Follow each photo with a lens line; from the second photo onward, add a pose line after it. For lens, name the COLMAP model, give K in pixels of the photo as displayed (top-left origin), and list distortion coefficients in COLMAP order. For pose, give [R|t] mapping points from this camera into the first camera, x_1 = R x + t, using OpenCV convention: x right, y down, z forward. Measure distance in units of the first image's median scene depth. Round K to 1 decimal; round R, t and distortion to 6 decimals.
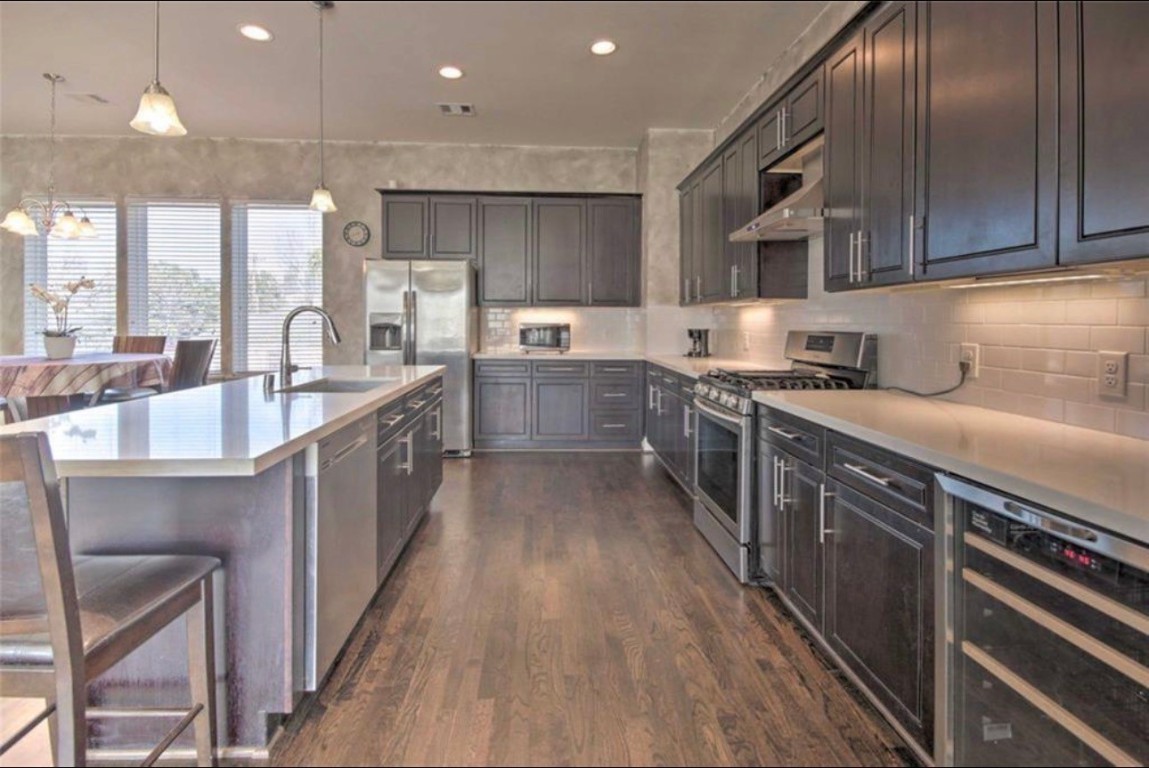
lens RADIAL K [[514.5, 0, 572.0], [0, 514.5, 338.9], [0, 0, 1]] dist [-0.001843, -0.009308]
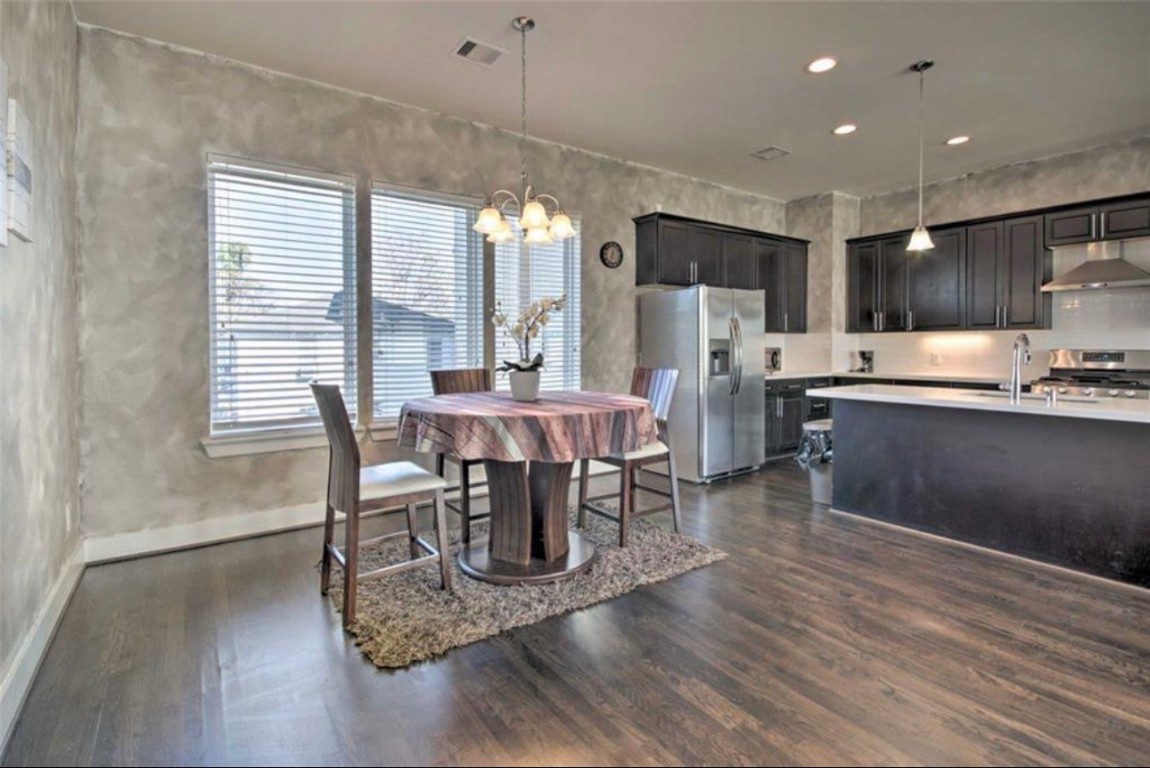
lens RADIAL K [[504.2, 0, 577.6], [0, 504.2, 359.0], [0, 0, 1]] dist [-0.010264, 0.000001]
pose [[0.871892, -0.023057, 0.489156, -1.026719], [0.025215, 0.999680, 0.002178, -0.018710], [-0.489049, 0.010435, 0.872194, 0.250141]]
